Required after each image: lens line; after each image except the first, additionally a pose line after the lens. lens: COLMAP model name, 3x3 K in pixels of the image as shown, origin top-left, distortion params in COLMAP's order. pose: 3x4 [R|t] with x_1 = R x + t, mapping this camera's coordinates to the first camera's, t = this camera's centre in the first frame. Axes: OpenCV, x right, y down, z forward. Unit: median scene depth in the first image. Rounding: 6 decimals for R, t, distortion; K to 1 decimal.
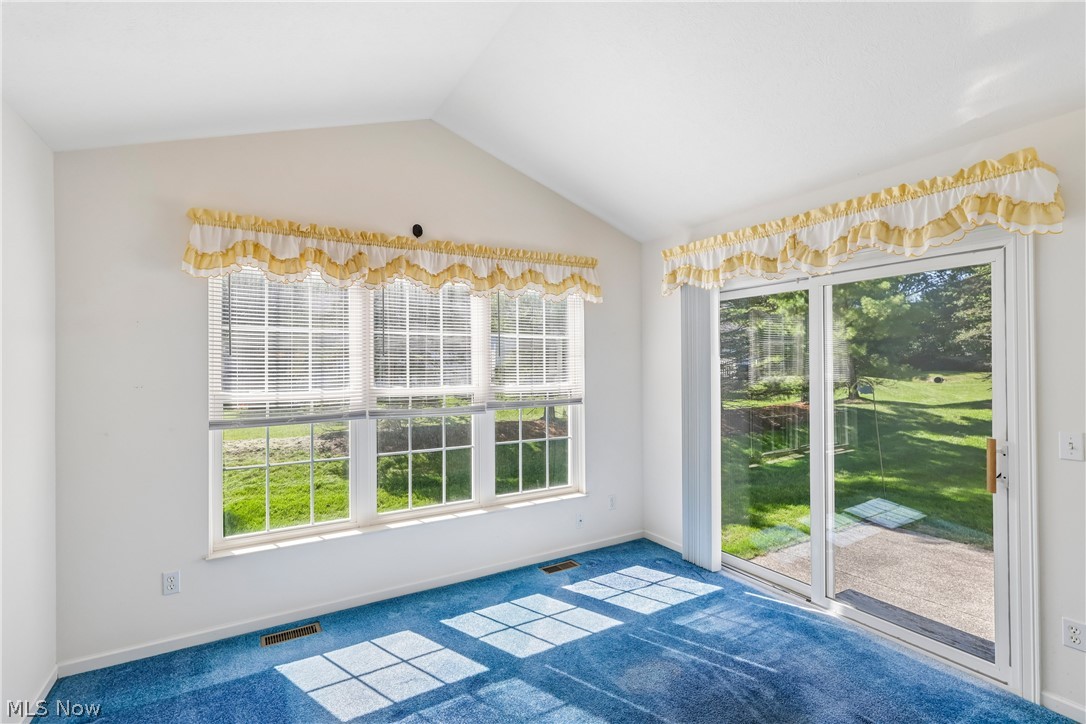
lens RADIAL K [[506.0, 0, 543.0], [0, 506.0, 362.0], [0, 0, 1]] dist [0.001473, 0.000073]
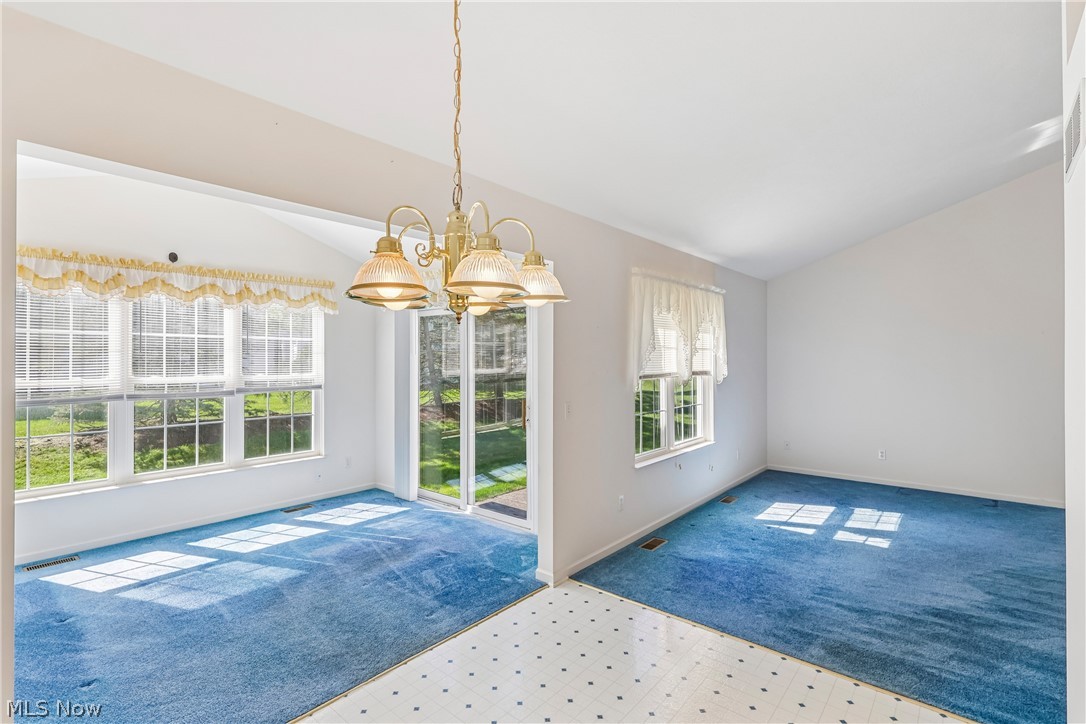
lens RADIAL K [[512.8, 0, 544.3], [0, 512.8, 357.5], [0, 0, 1]] dist [0.003917, 0.000118]
pose [[0.947318, 0.006347, 0.320230, 0.239635], [-0.005807, 0.999980, -0.002642, -0.001004], [-0.320241, 0.000643, 0.947336, -0.573786]]
